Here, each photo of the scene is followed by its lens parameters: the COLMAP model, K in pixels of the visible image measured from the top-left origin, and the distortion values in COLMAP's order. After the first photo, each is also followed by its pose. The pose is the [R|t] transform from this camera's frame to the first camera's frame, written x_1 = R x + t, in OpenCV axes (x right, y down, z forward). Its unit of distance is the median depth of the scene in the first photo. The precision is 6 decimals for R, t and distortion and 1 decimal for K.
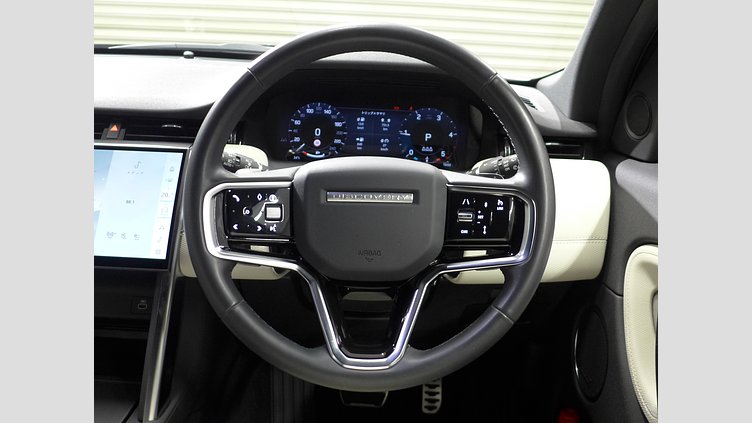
lens RADIAL K [[607.7, 0, 376.4], [0, 607.7, 210.5], [0, 0, 1]] dist [-0.052711, -0.000855]
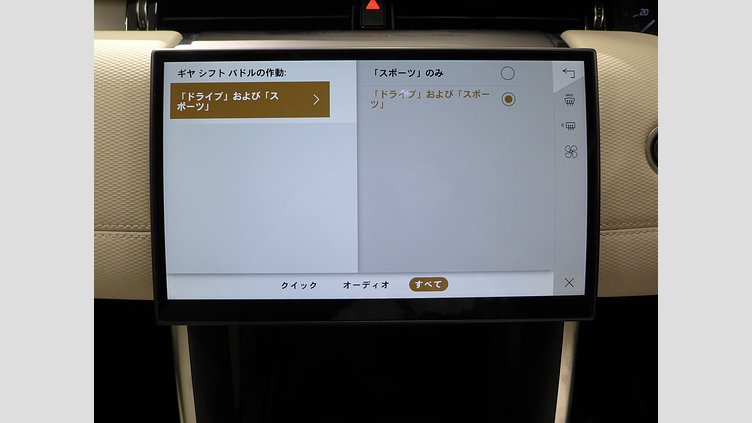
lens RADIAL K [[420.9, 0, 369.8], [0, 420.9, 197.7], [0, 0, 1]] dist [-0.052625, 0.009161]
pose [[0.998714, -0.050698, -0.000475, -0.439181], [0.047719, 0.936782, 0.346643, -0.103078], [-0.017129, -0.346220, 0.937997, 0.595562]]
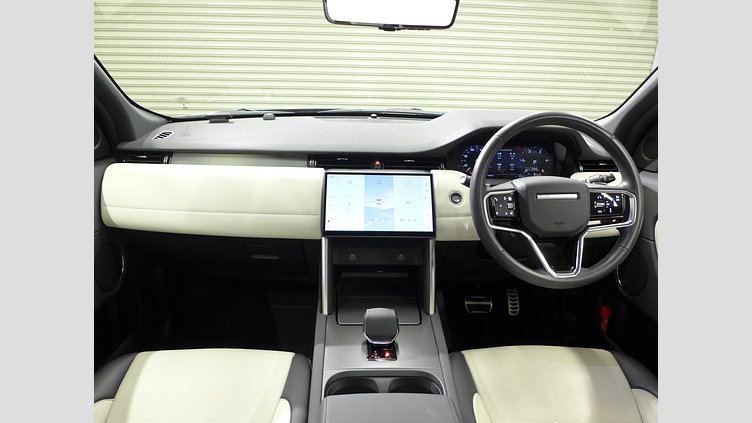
lens RADIAL K [[420.9, 0, 373.3], [0, 420.9, 213.5], [0, 0, 1]] dist [-0.052625, 0.009161]
pose [[0.998748, -0.035774, 0.034971, -0.490904], [0.034750, 0.998961, 0.029479, -0.019660], [-0.035989, -0.028227, 0.998953, -0.283442]]
